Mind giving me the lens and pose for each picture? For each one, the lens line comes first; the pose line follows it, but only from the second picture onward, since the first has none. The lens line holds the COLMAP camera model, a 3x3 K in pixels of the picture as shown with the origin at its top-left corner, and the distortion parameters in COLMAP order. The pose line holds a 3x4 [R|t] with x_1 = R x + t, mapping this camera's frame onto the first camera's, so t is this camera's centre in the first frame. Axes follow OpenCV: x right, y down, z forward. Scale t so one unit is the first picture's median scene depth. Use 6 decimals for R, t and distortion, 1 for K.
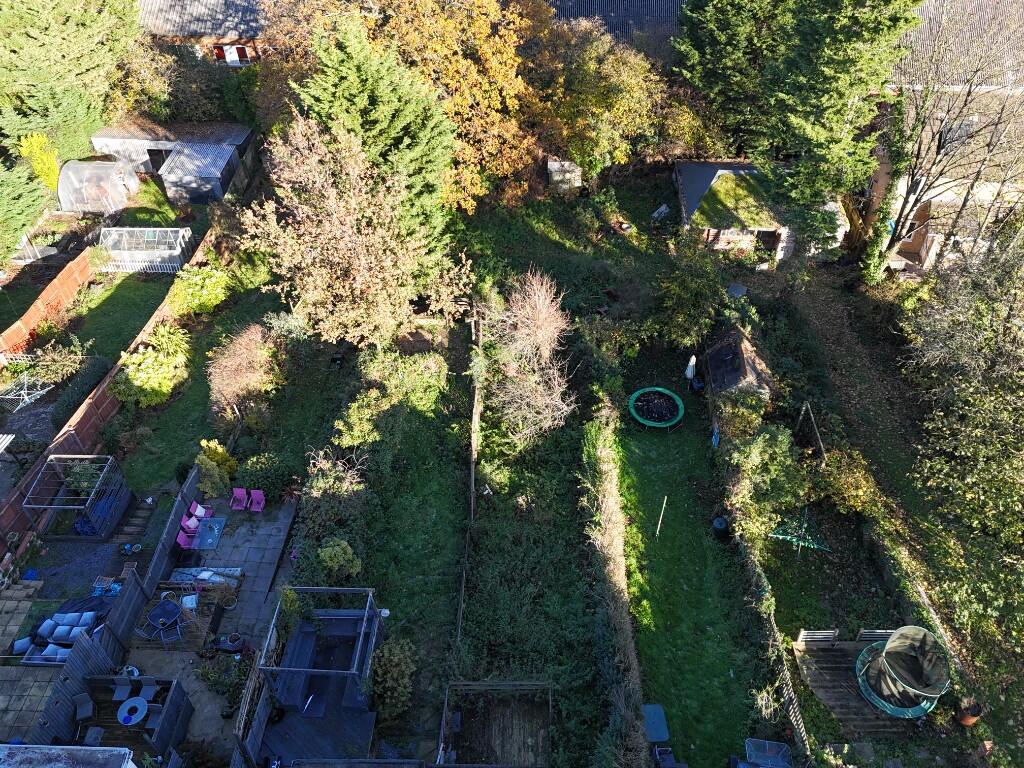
lens RADIAL K [[837.8, 0, 512.0], [0, 837.8, 384.0], [0, 0, 1]] dist [0.057123, -0.078611]
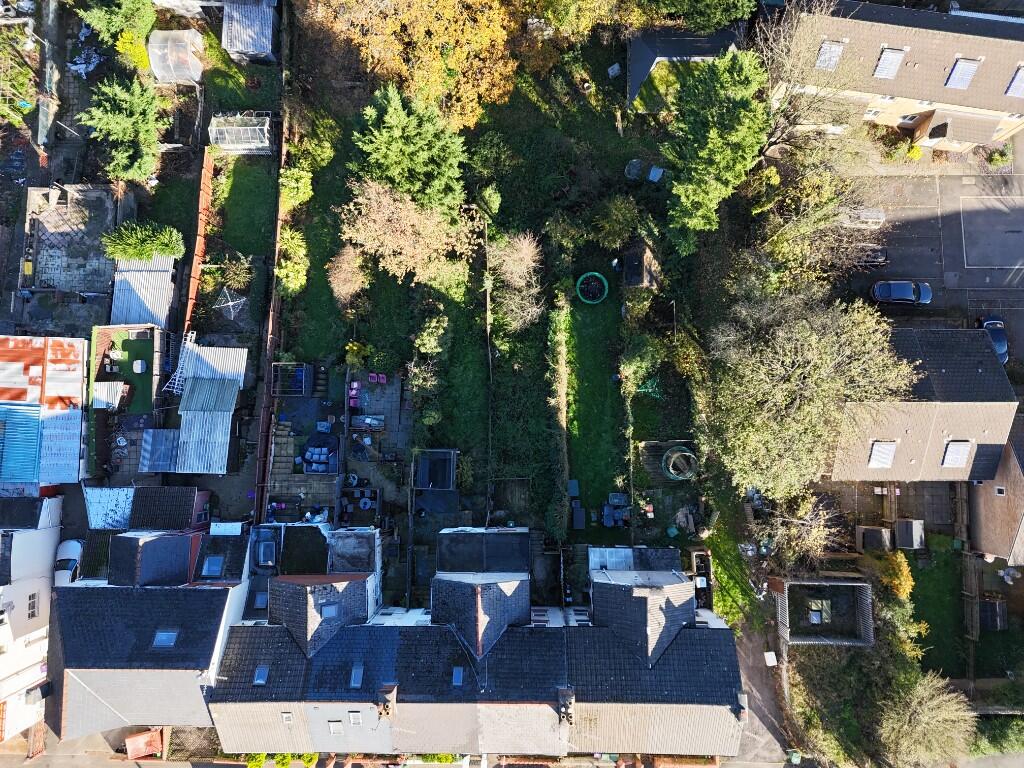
lens RADIAL K [[791.1, 0, 515.0], [0, 791.1, 383.2], [0, 0, 1]] dist [0.065384, -0.094661]
pose [[0.999326, -0.035822, -0.008000, 0.021366], [0.031964, 0.742185, 0.669433, -1.008433], [-0.018043, -0.669237, 0.742830, -0.367424]]
